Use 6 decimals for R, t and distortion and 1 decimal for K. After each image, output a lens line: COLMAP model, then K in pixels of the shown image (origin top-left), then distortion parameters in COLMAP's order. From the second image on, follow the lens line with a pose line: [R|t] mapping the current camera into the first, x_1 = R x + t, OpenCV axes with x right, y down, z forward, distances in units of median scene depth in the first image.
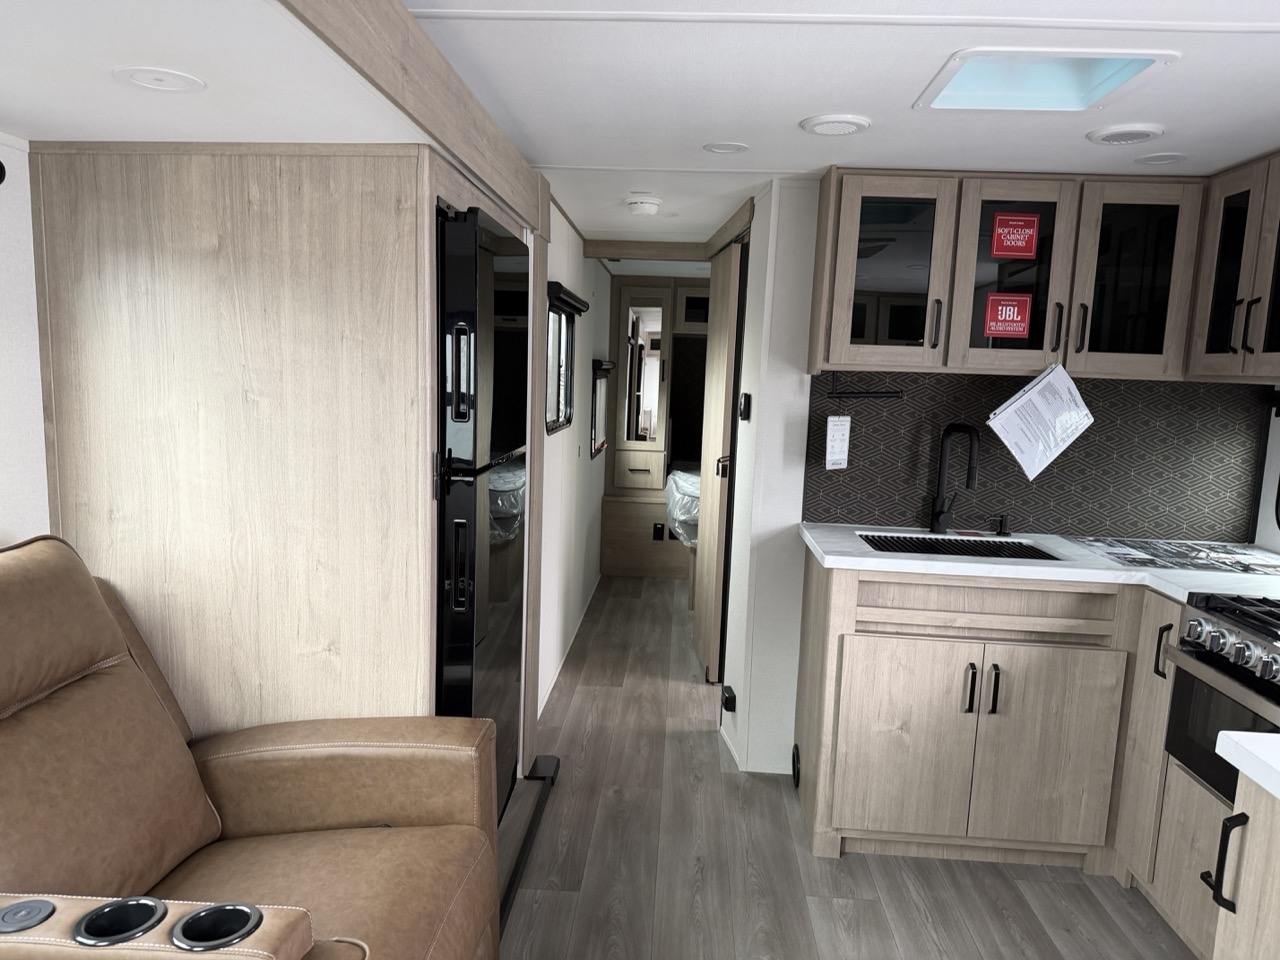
lens RADIAL K [[889.3, 0, 636.8], [0, 889.3, 485.3], [0, 0, 1]] dist [0.035274, -0.047215]
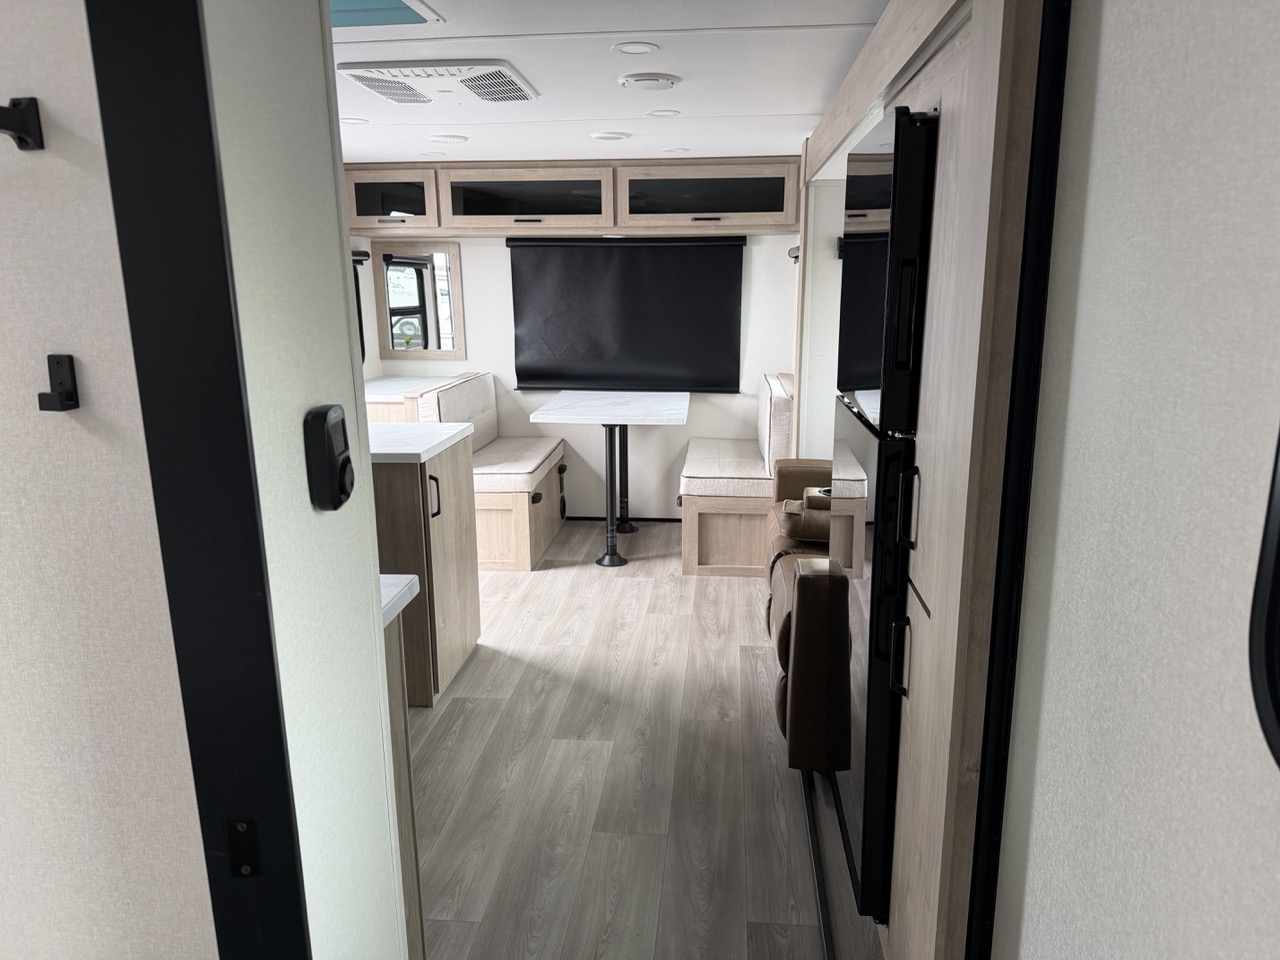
lens RADIAL K [[886.3, 0, 623.5], [0, 886.3, 501.2], [0, 0, 1]] dist [0.132631, -0.203775]
pose [[-0.997791, -0.039177, 0.053645, 0.030706], [-0.016619, 0.929114, 0.369420, -0.310542], [-0.064316, 0.367713, -0.927713, 2.190151]]
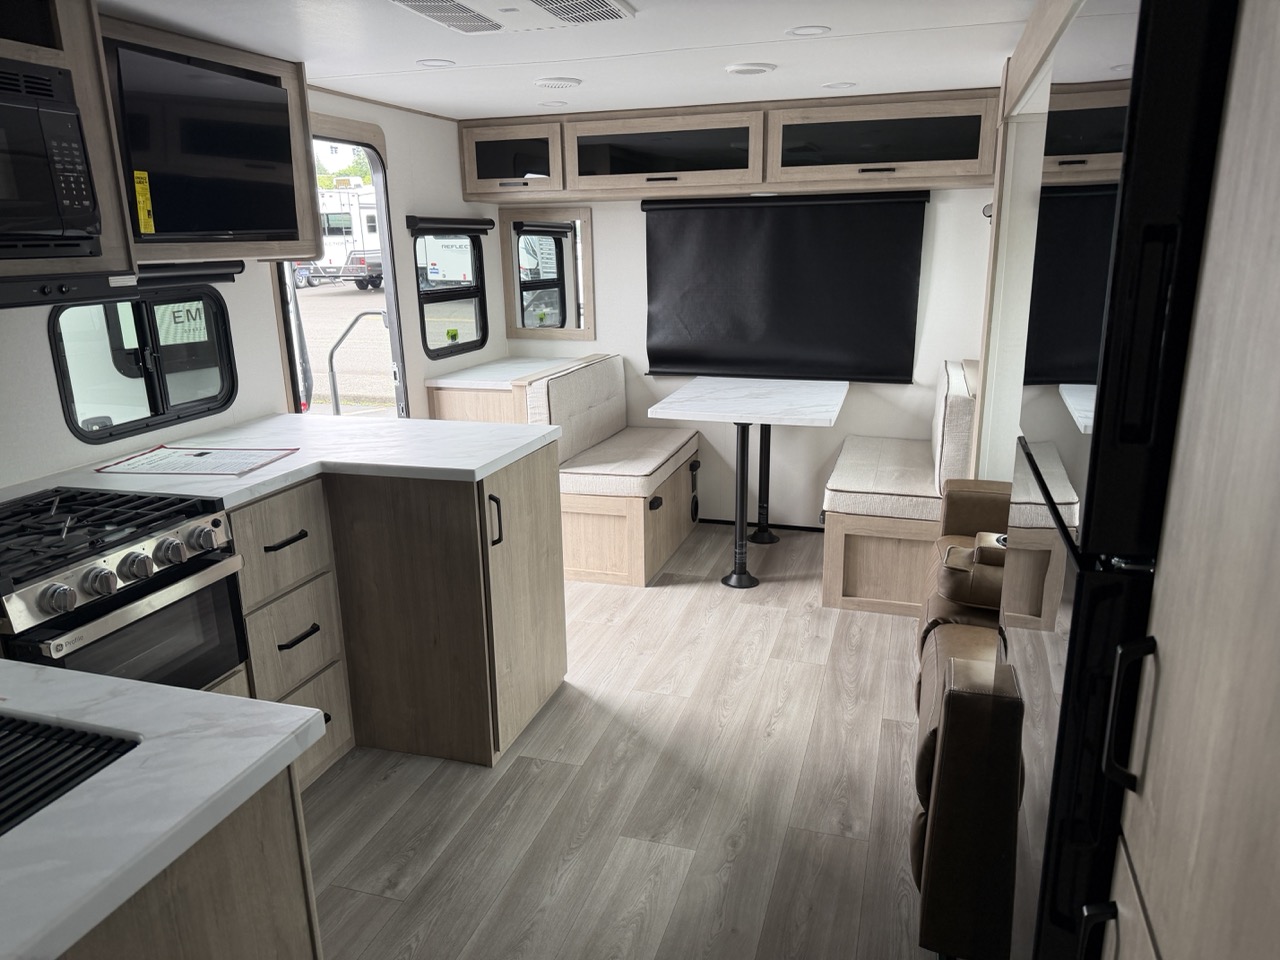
lens RADIAL K [[886.3, 0, 623.5], [0, 886.3, 501.2], [0, 0, 1]] dist [0.132631, -0.203775]
pose [[-0.964669, -0.088963, 0.247991, -0.052848], [0.019541, 0.914514, 0.404081, -0.273801], [-0.262739, 0.394651, -0.880465, 1.809618]]
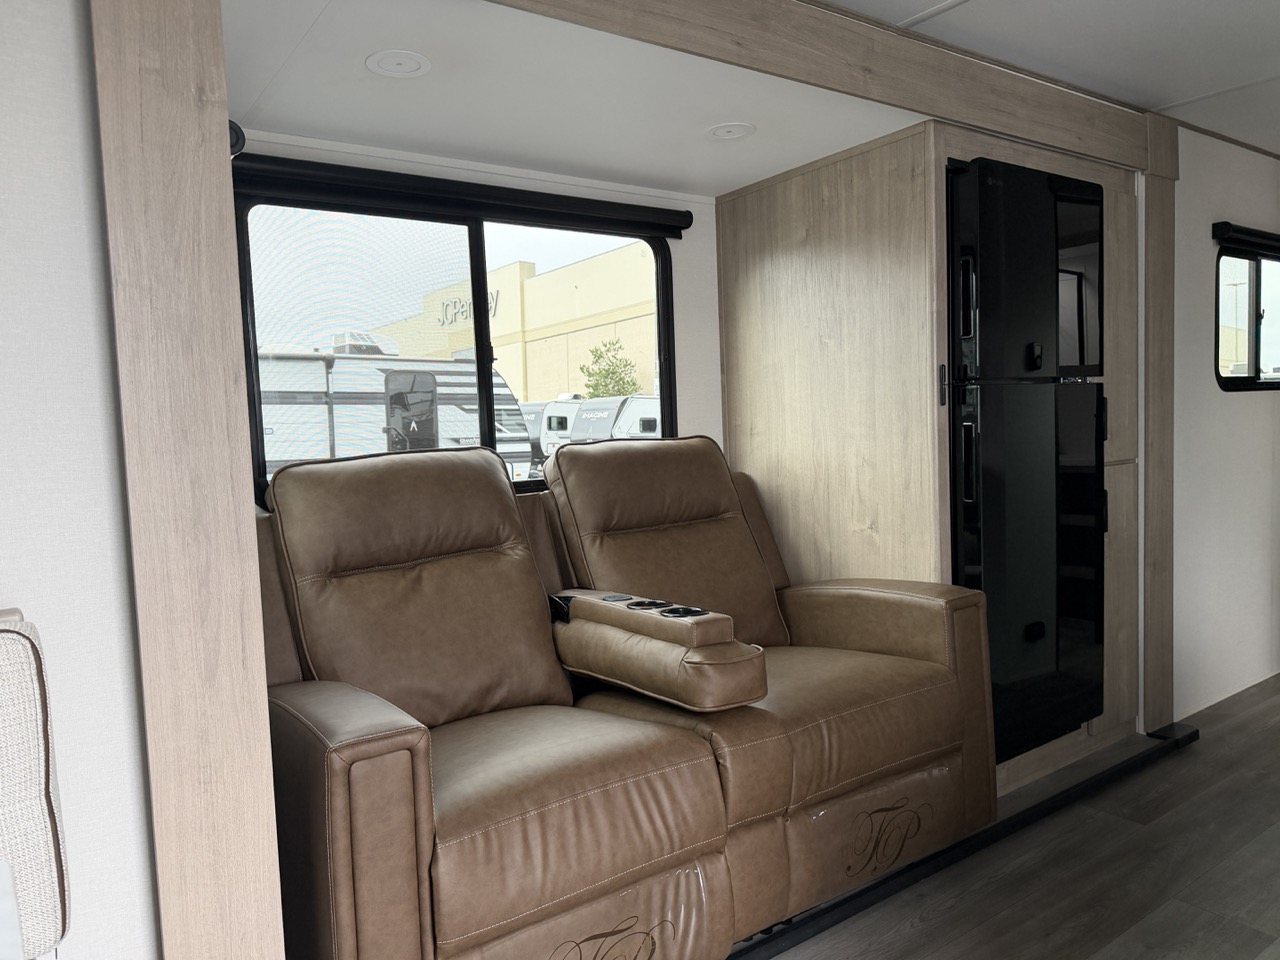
lens RADIAL K [[887.7, 0, 641.3], [0, 887.7, 472.4], [0, 0, 1]] dist [0.133194, -0.202550]
pose [[0.628591, -0.011564, -0.777650, 0.474742], [-0.040685, 0.998031, -0.047729, 0.186060], [0.776671, 0.061641, 0.626884, -0.082656]]
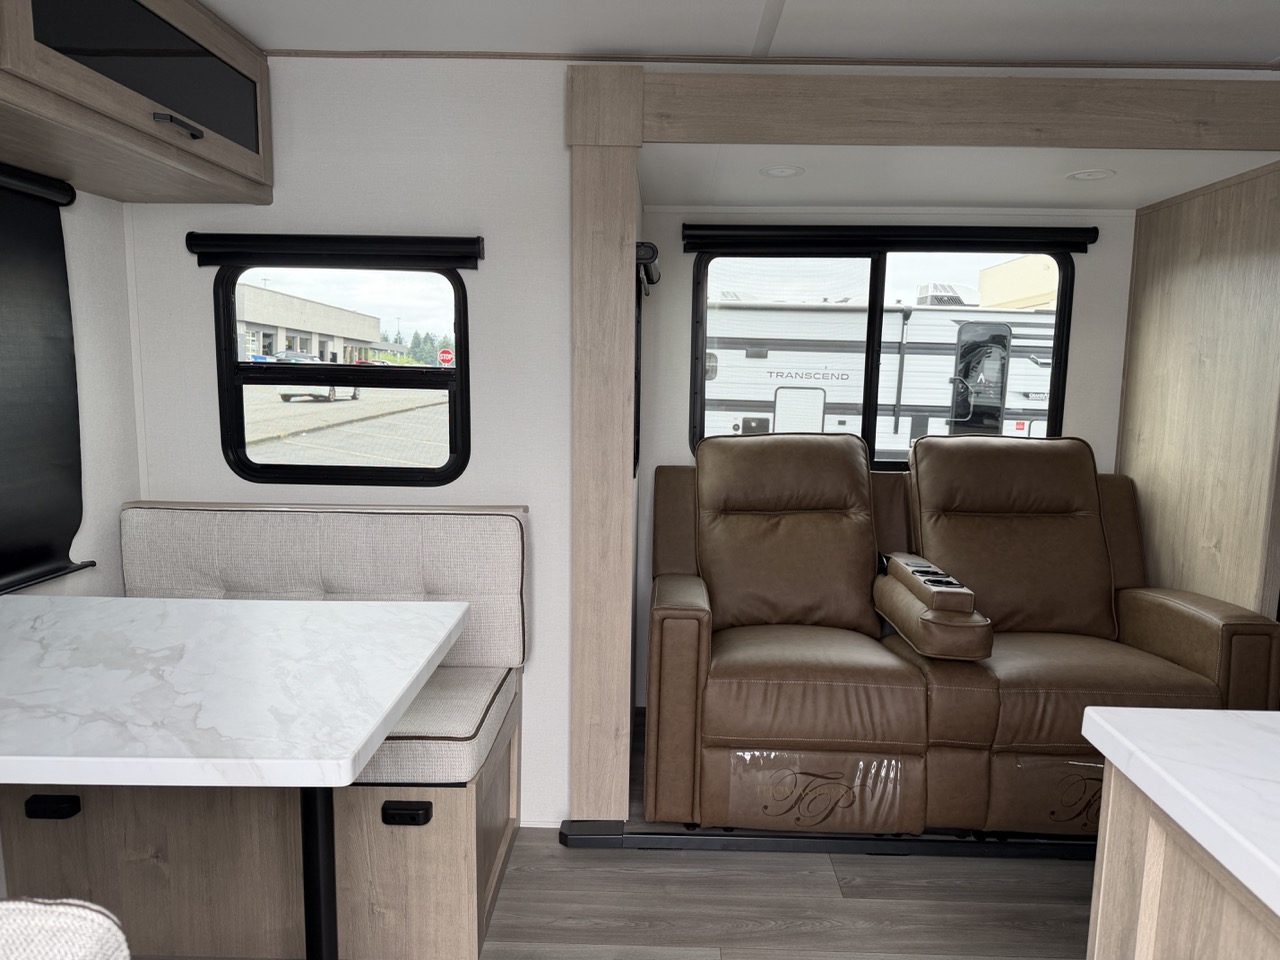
lens RADIAL K [[897.3, 0, 670.7], [0, 897.3, 479.7], [0, 0, 1]] dist [0.103089, -0.140392]
pose [[0.054050, 0.097542, -0.993763, 0.995145], [-0.146971, 0.985155, 0.088703, 0.087123], [0.987663, 0.141260, 0.067584, 0.093400]]
